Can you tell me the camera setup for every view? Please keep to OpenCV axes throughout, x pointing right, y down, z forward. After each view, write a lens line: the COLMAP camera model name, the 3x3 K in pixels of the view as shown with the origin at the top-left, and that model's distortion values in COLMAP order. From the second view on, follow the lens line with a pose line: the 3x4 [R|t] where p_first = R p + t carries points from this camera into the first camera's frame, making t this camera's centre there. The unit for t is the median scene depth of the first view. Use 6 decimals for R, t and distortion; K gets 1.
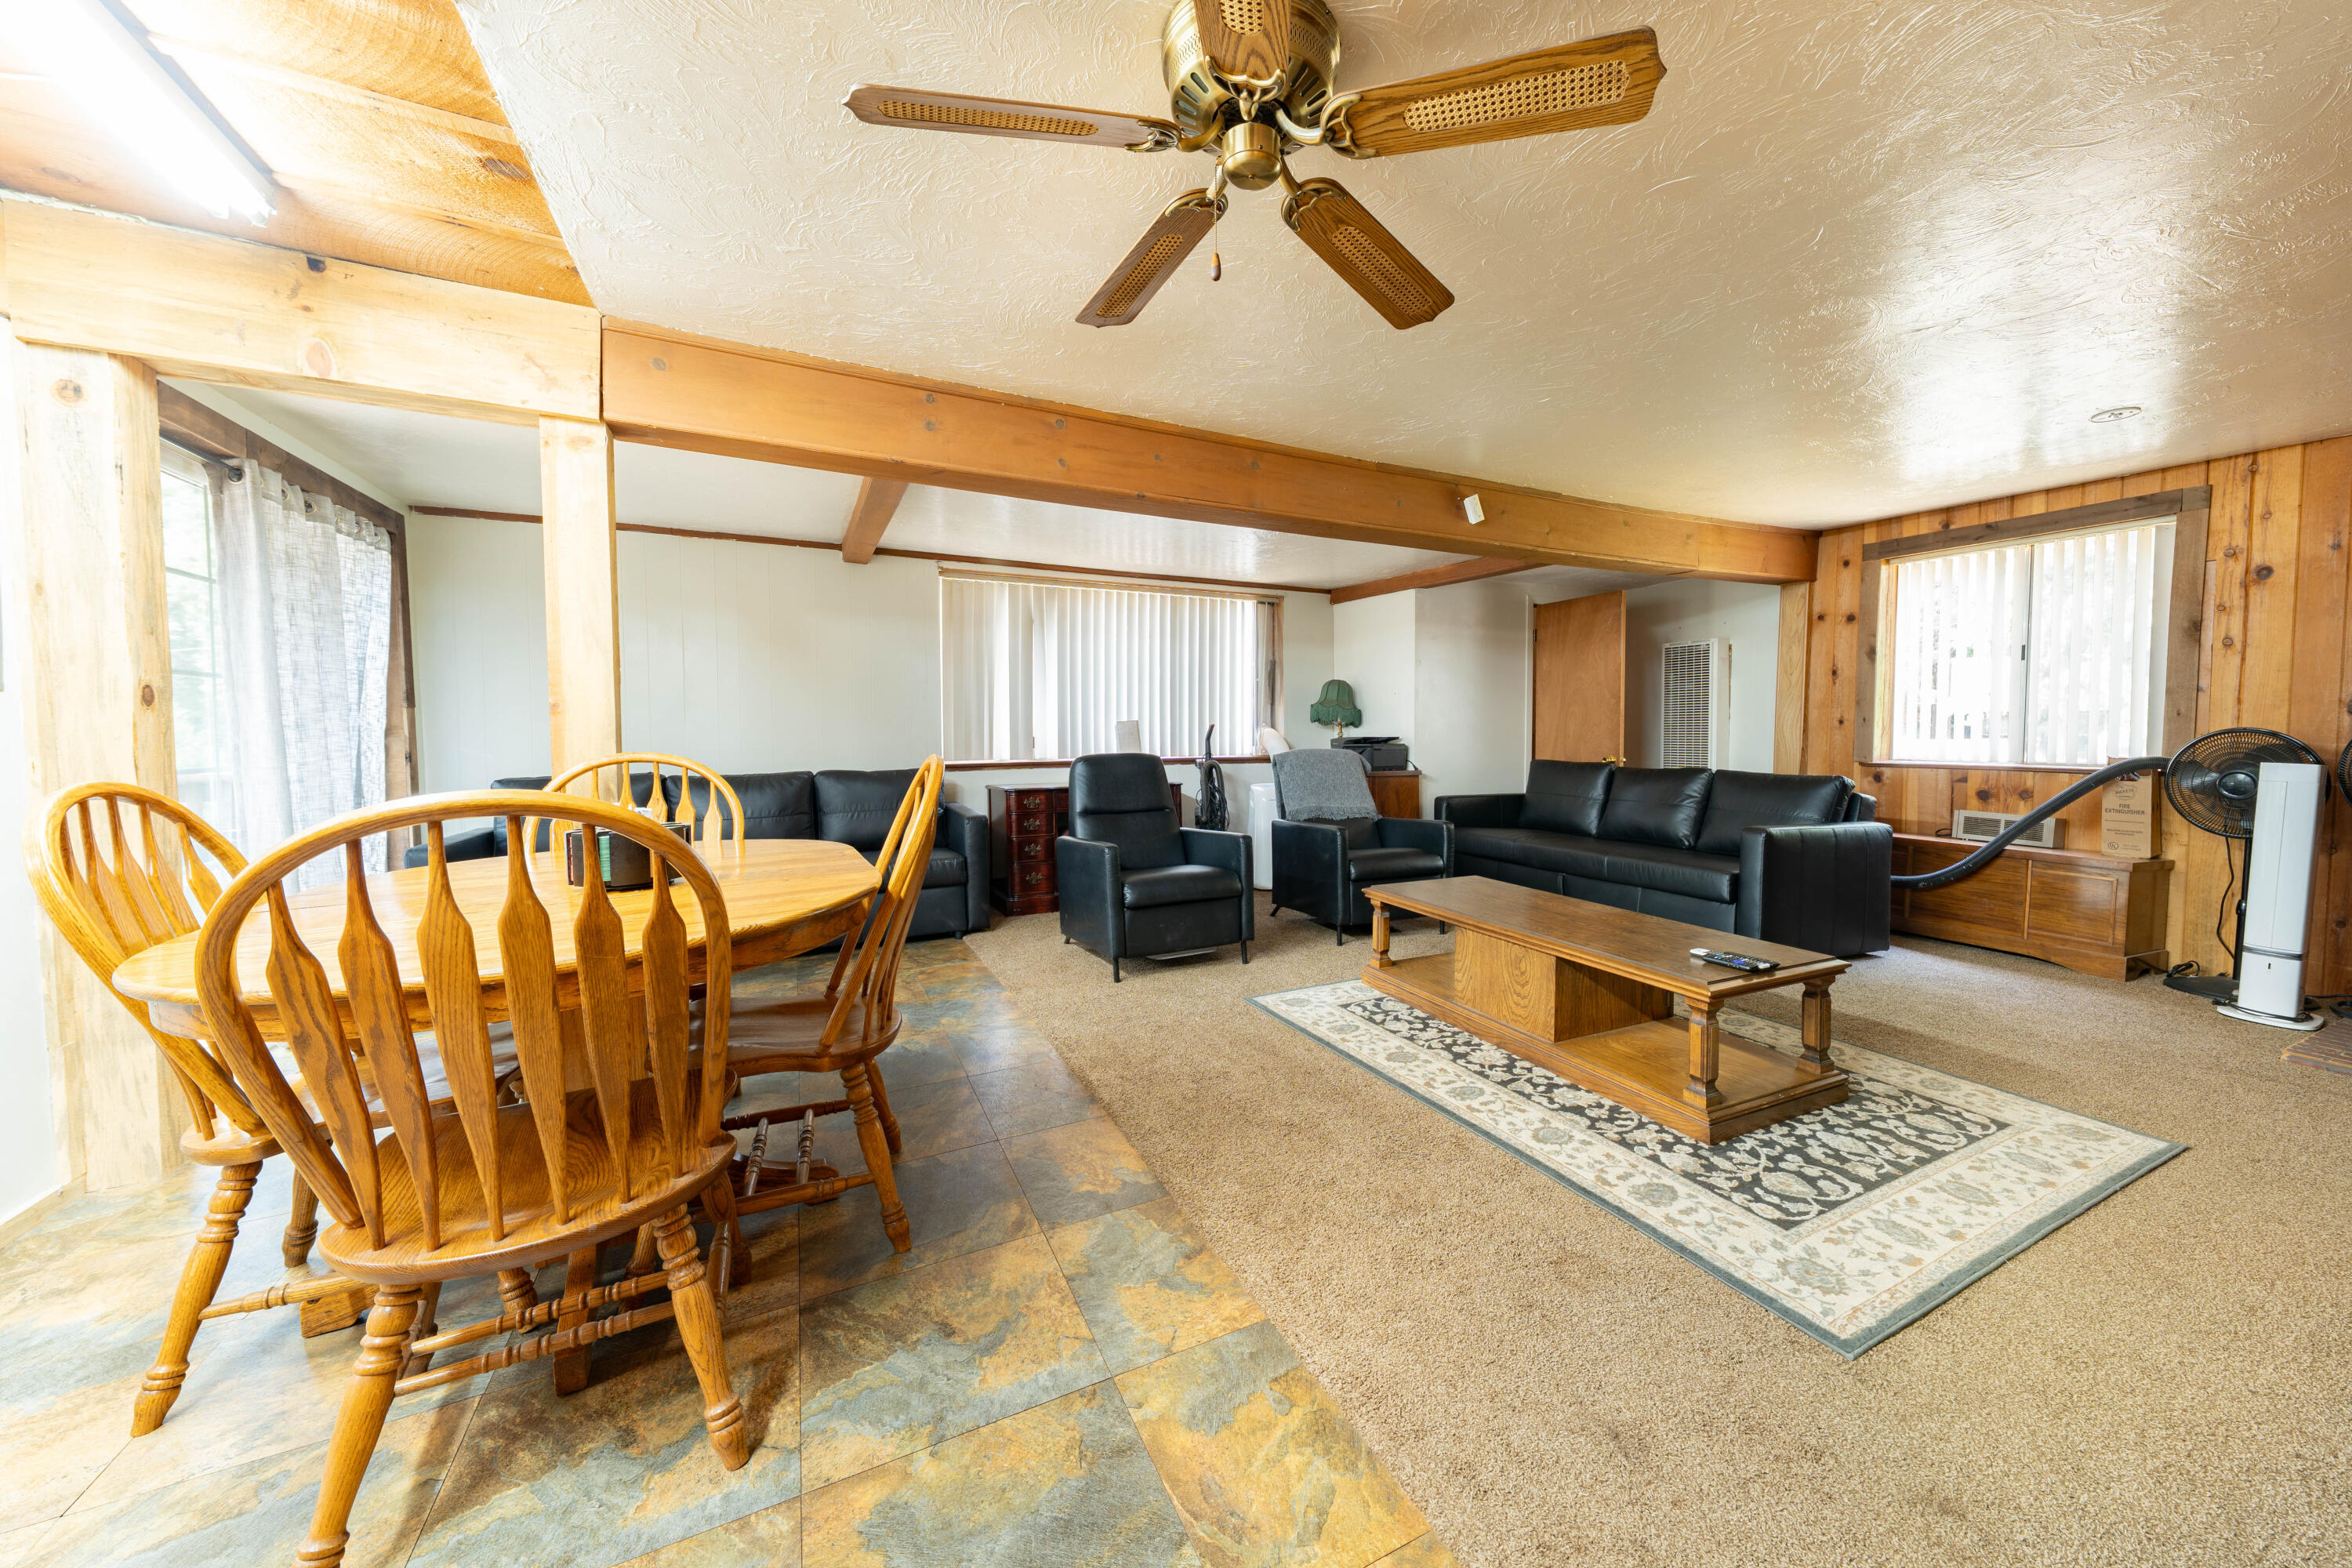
lens RADIAL K [[853.1, 0, 1245.0], [0, 853.1, 754.8], [0, 0, 1]] dist [0.016047, -0.006731]
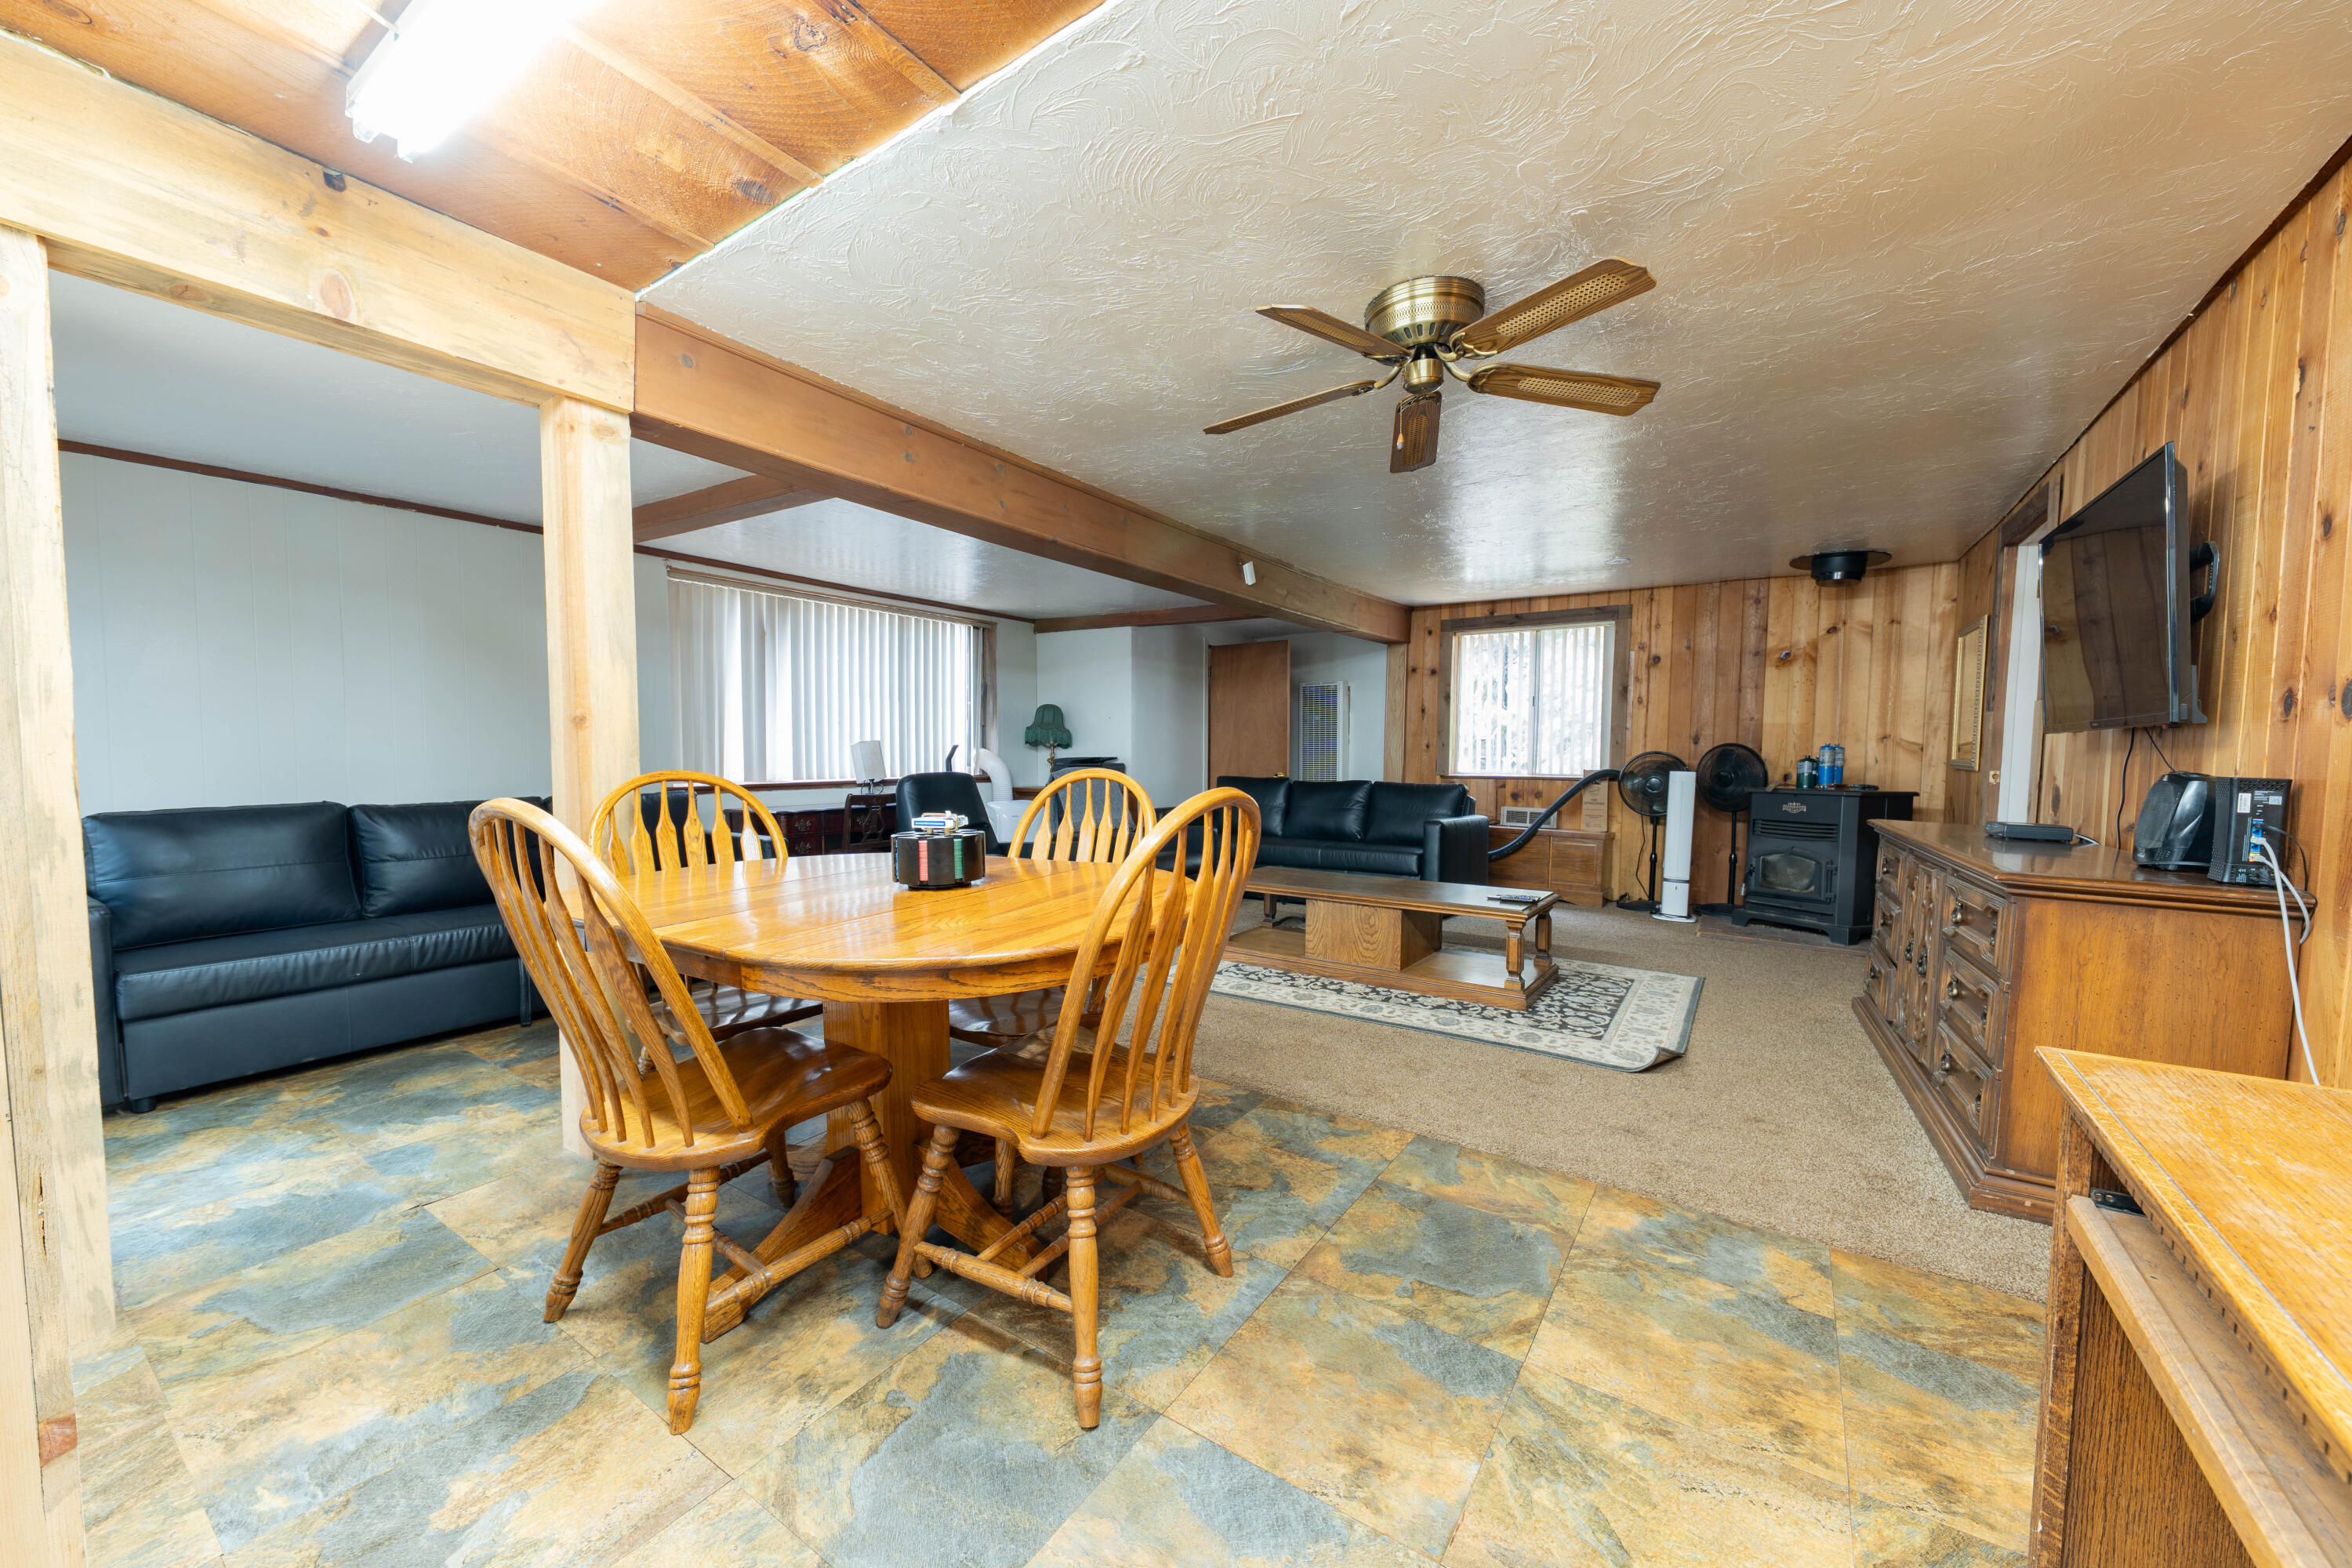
lens RADIAL K [[862.0, 0, 1176.0], [0, 862.0, 784.0], [0, 0, 1]] dist [0.008783, -0.004721]
pose [[0.885345, -0.014073, 0.464722, -0.439290], [0.010505, 0.999892, 0.010267, 0.005384], [-0.464816, -0.004208, 0.885397, -0.065663]]
